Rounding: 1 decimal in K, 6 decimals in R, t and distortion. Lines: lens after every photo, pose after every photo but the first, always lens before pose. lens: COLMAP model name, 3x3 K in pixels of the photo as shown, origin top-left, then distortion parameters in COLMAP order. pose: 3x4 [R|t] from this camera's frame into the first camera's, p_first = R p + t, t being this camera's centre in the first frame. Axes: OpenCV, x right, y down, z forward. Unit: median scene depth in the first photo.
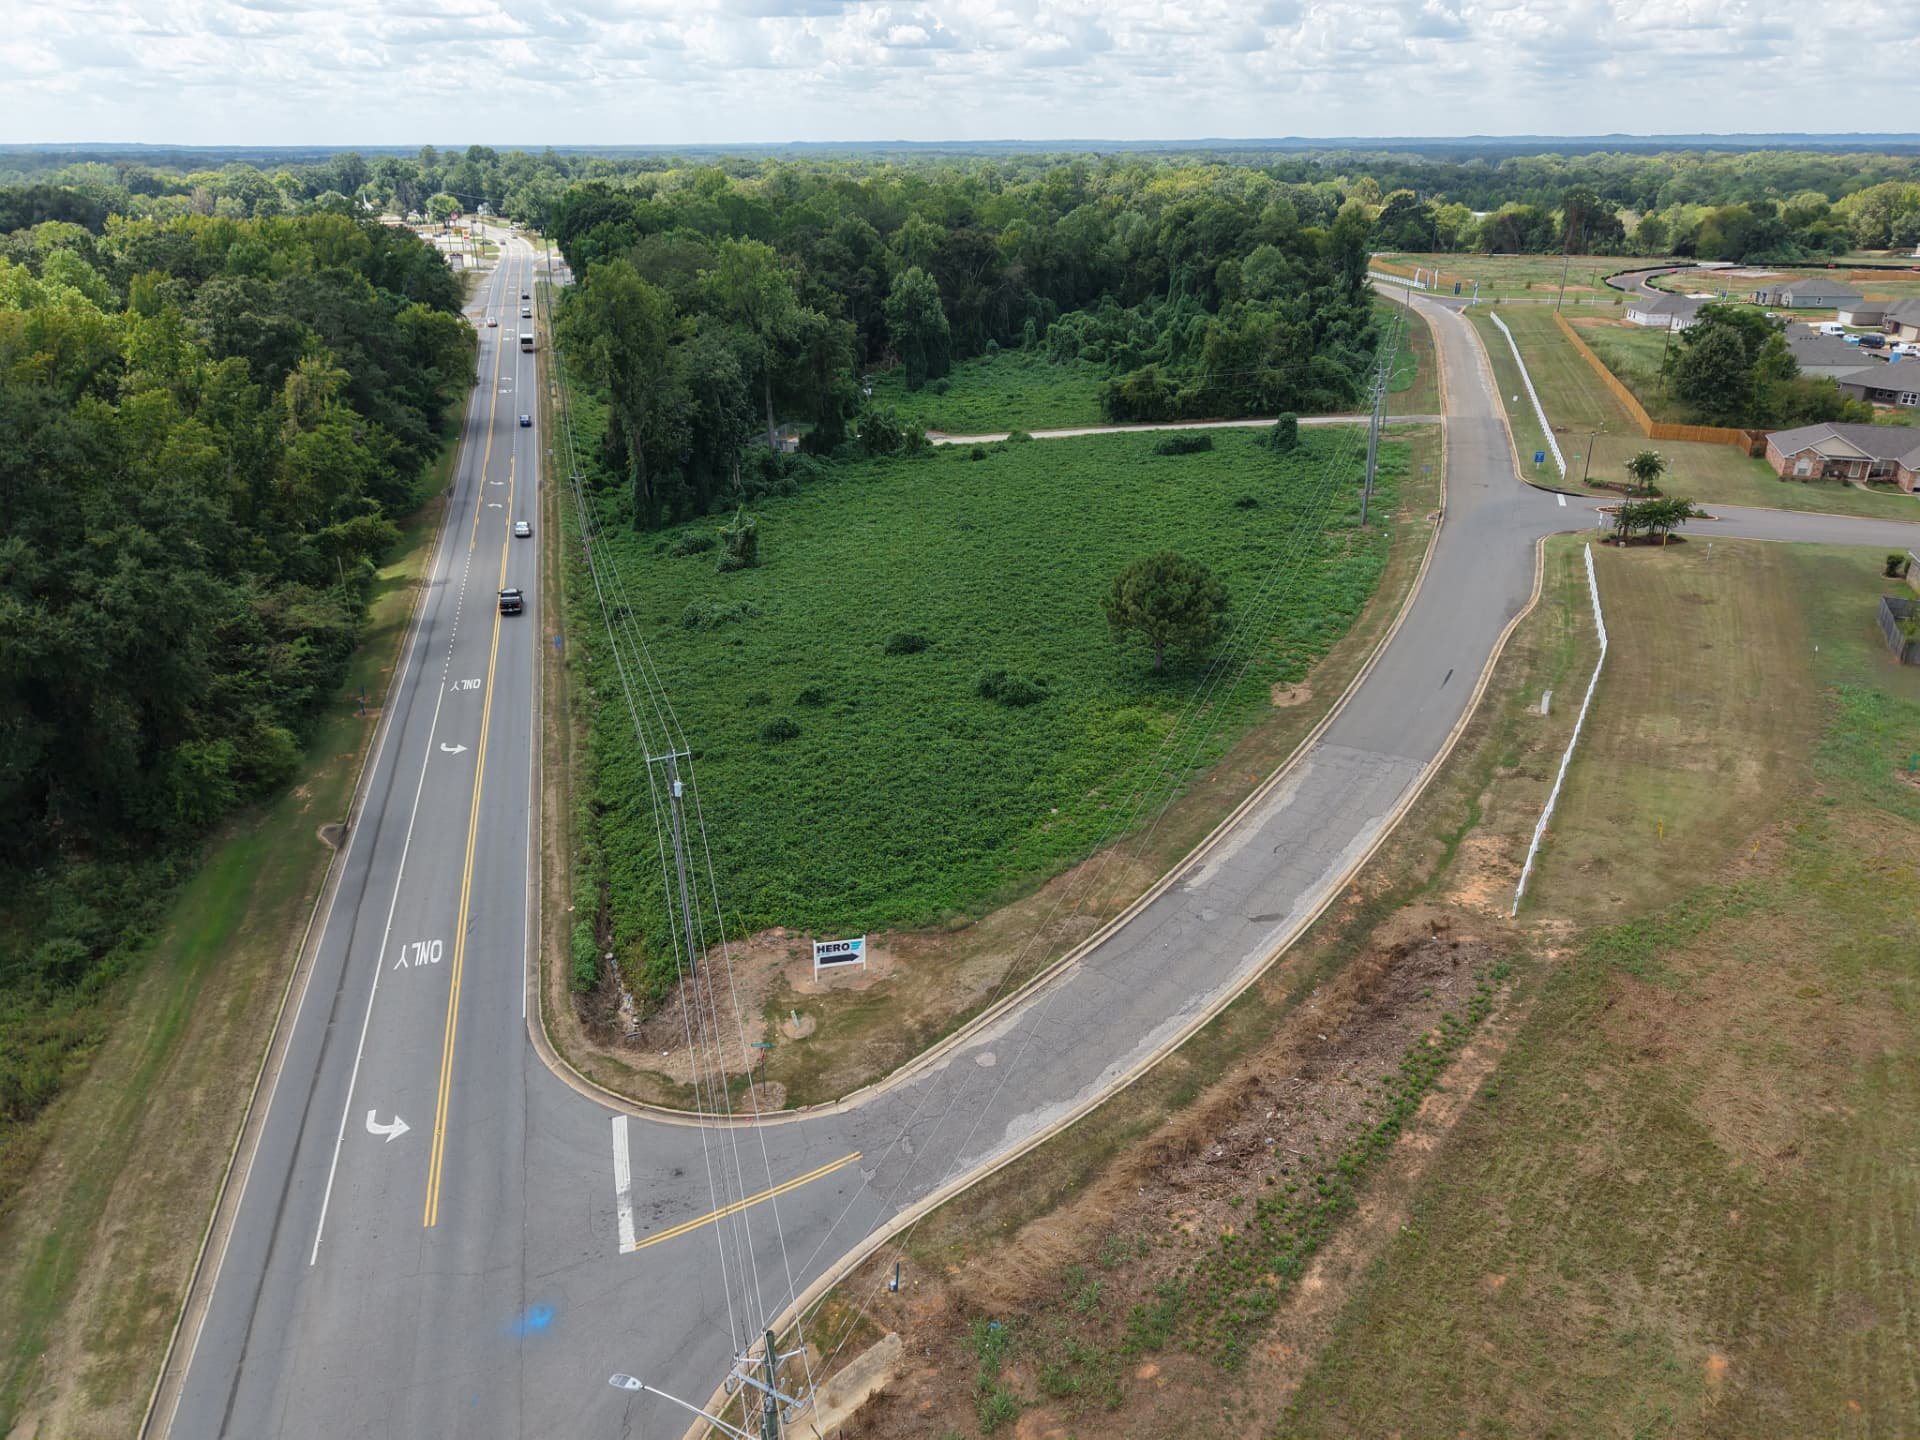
lens RADIAL K [[1270.7, 0, 960.0], [0, 1270.7, 720.0], [0, 0, 1]] dist [0.038168, -0.050080]
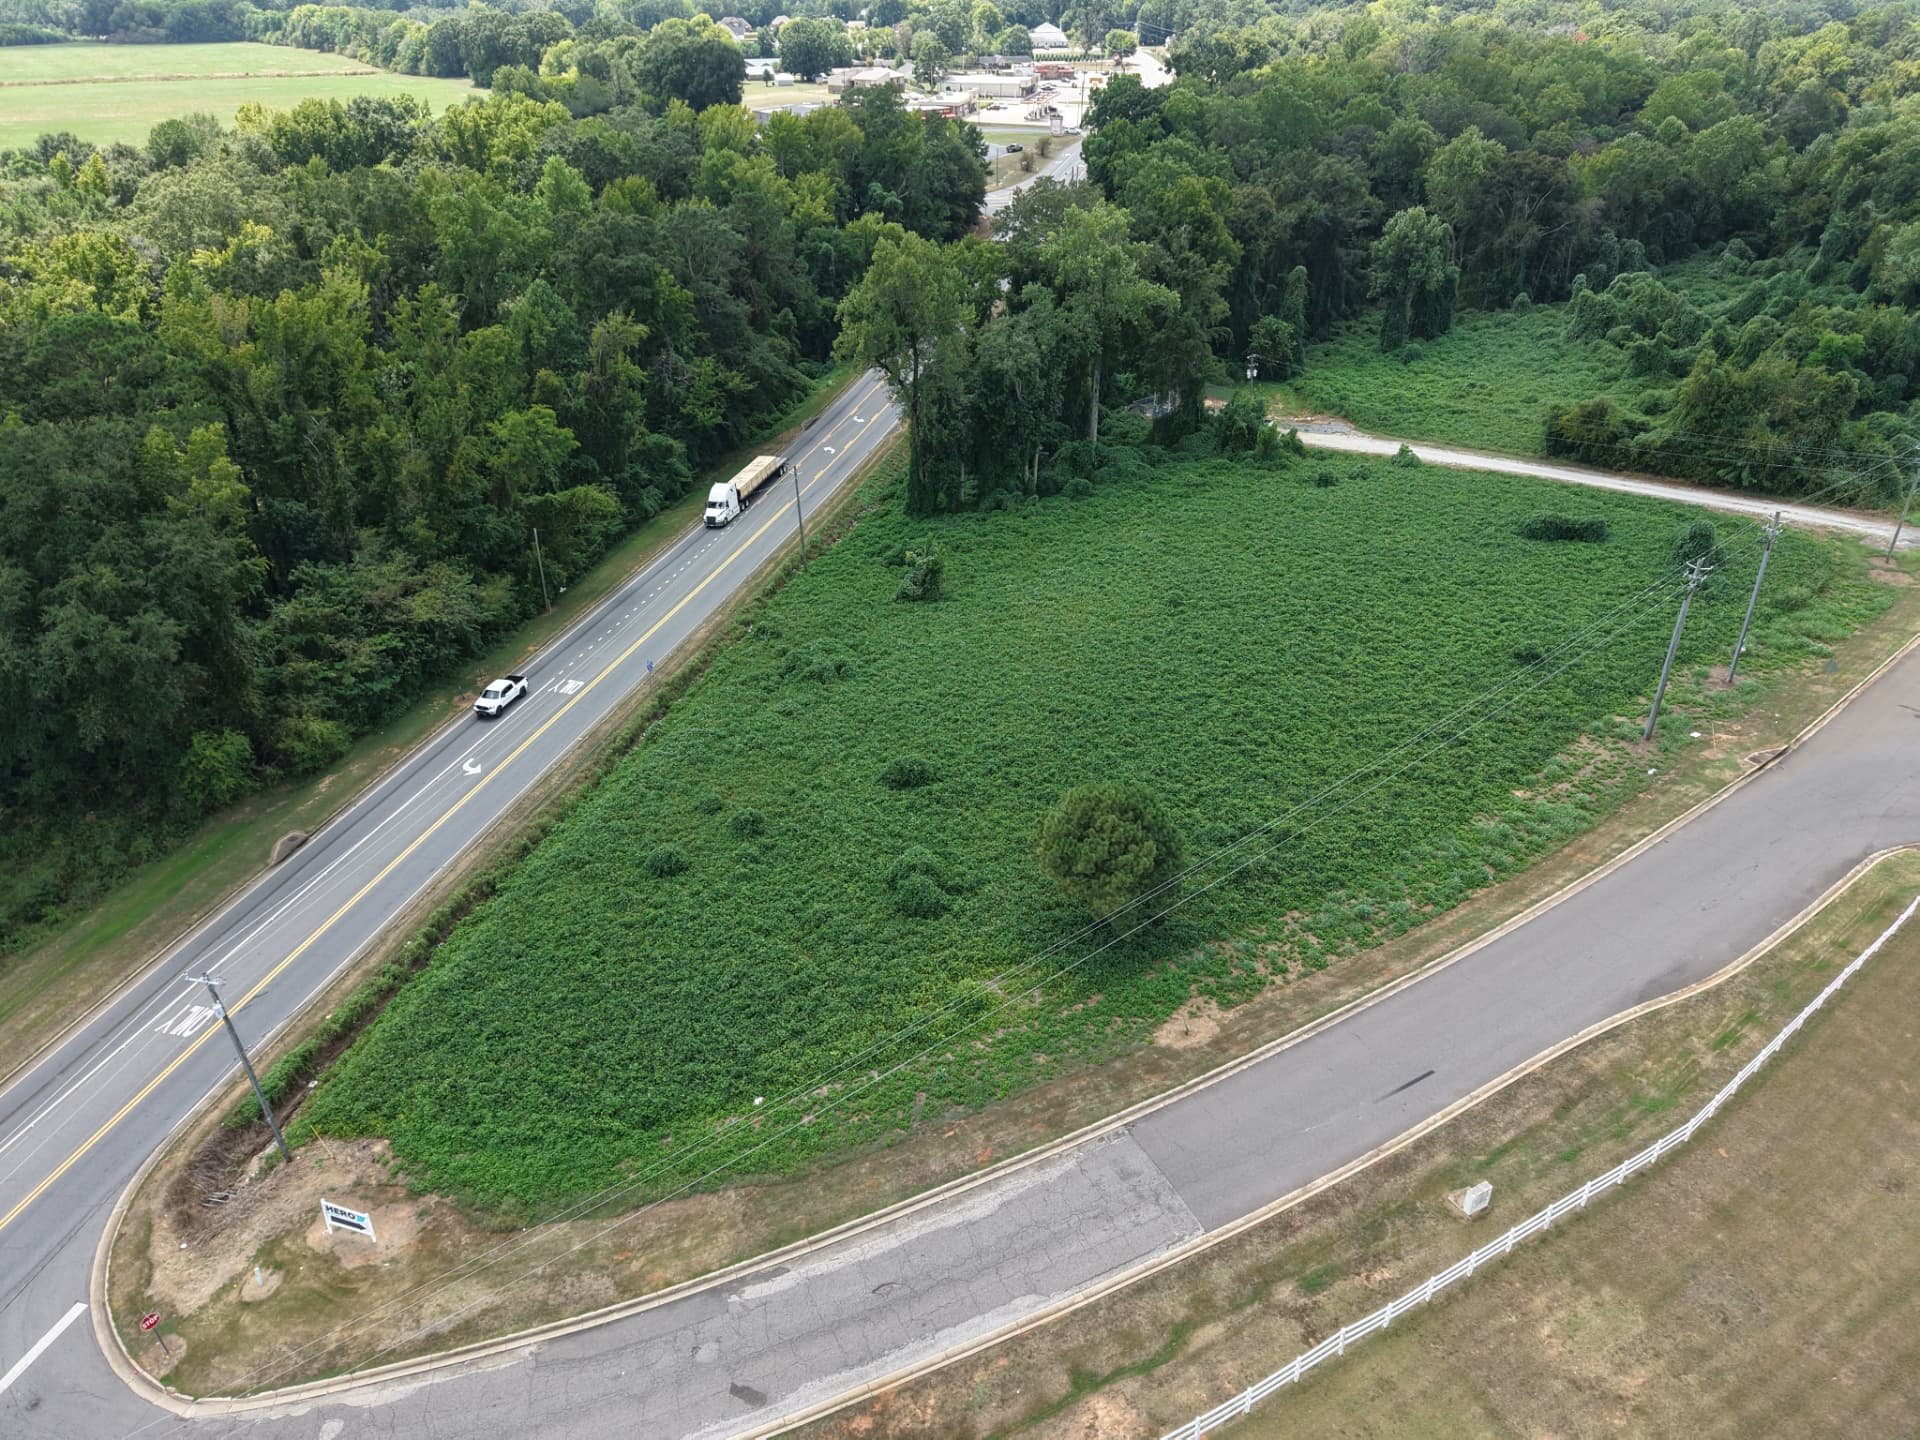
lens RADIAL K [[1270.7, 0, 960.0], [0, 1270.7, 720.0], [0, 0, 1]] dist [0.038168, -0.050080]
pose [[0.861538, 0.264868, -0.433125, 0.439862], [-0.209325, 0.962554, 0.172256, -0.311703], [0.462531, -0.057741, 0.884721, 0.279520]]
